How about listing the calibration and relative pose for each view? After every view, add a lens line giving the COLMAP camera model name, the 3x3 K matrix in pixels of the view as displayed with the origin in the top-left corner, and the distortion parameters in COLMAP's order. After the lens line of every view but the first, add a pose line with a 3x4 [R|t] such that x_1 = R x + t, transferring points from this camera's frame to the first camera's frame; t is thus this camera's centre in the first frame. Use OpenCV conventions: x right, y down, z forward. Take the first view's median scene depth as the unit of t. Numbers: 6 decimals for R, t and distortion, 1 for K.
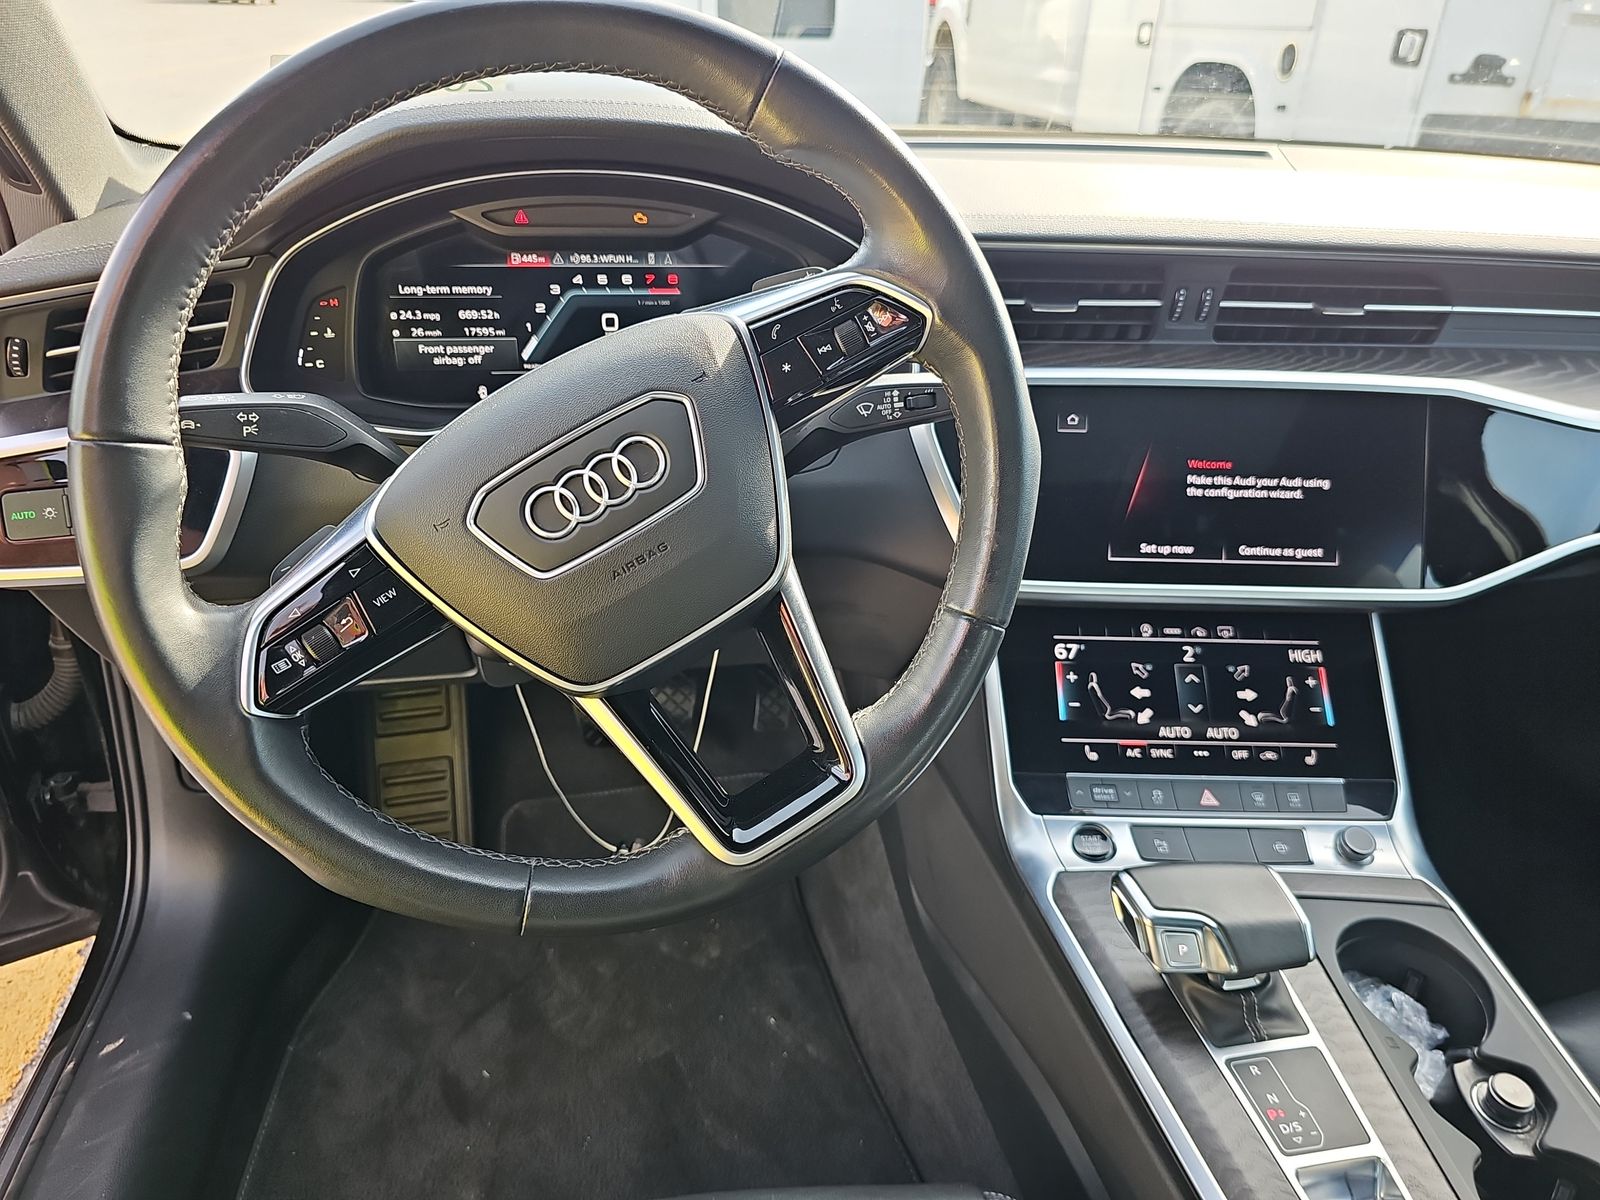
lens RADIAL K [[1131.0, 0, 795.4], [0, 1131.0, 559.3], [0, 0, 1]] dist [0.010669, -0.007673]
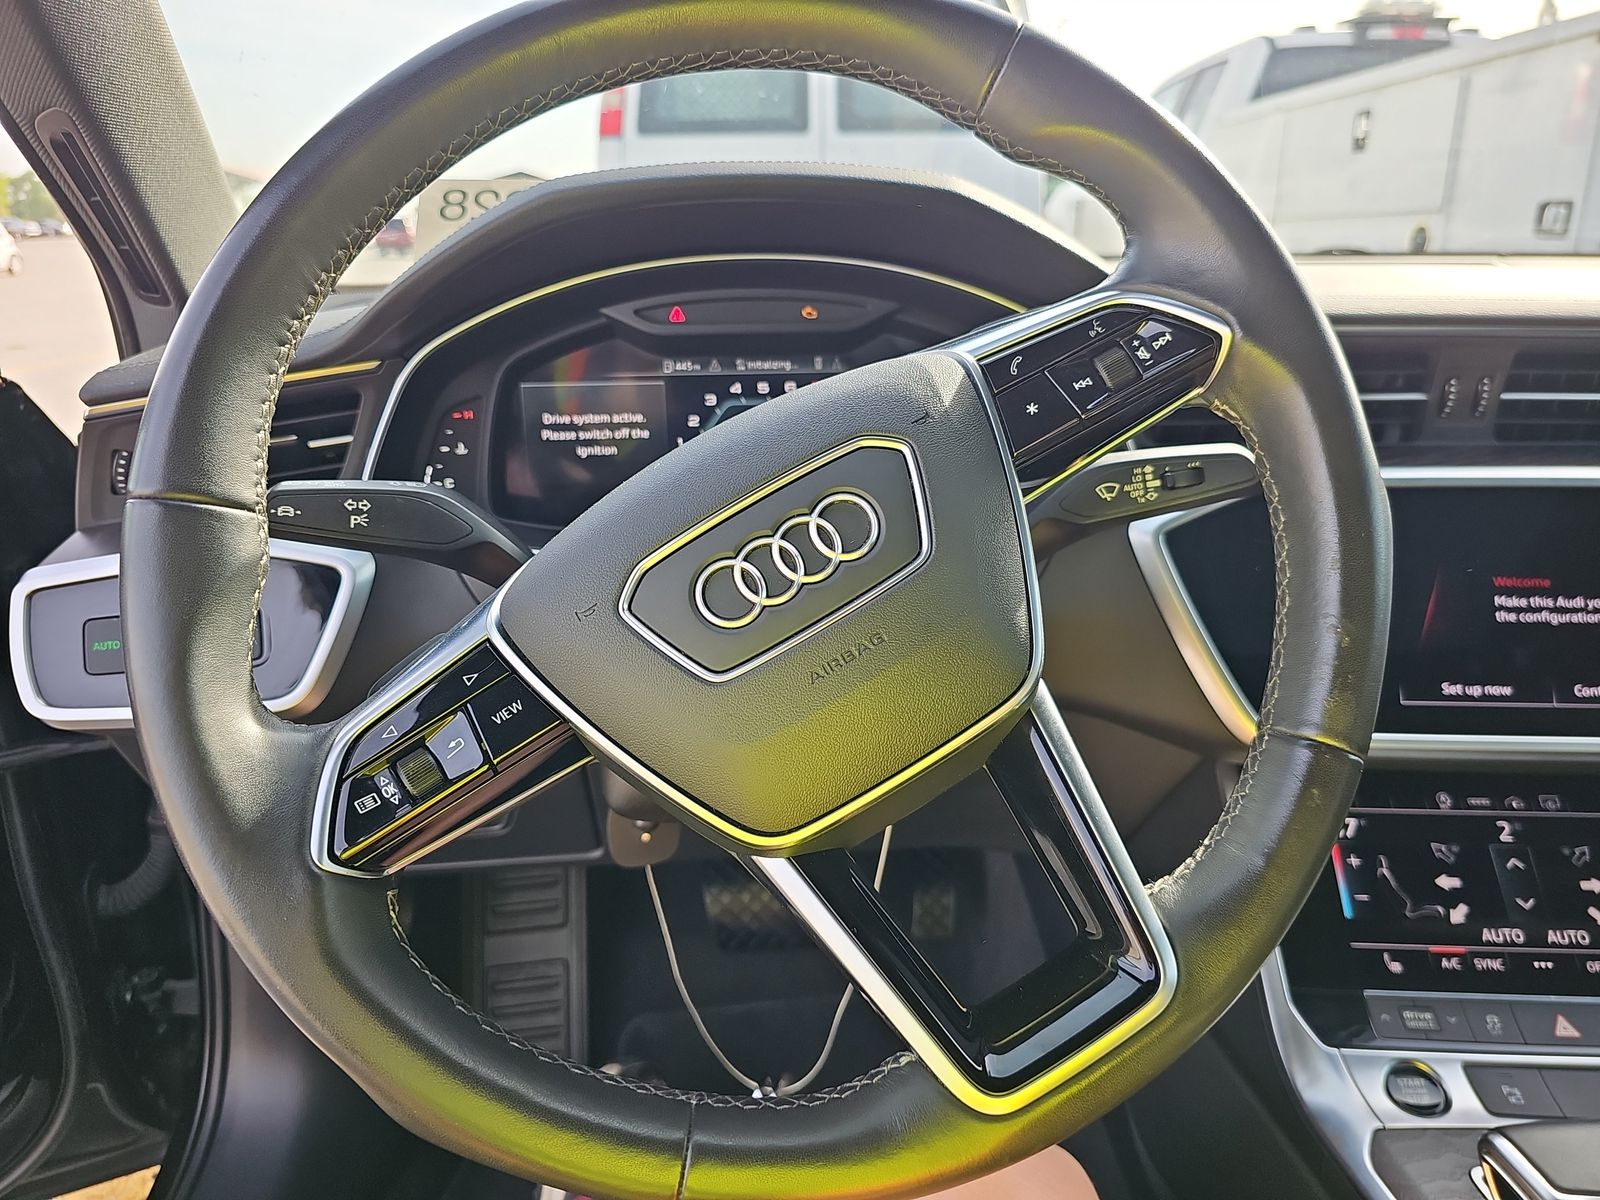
lens RADIAL K [[1094.8, 0, 791.8], [0, 1094.8, 555.5], [0, 0, 1]] dist [0.045797, -0.061824]
pose [[0.995162, -0.016127, -0.096911, -0.068020], [-0.002791, 0.981397, -0.191969, 0.047851], [0.098204, 0.191311, 0.976604, 0.190569]]
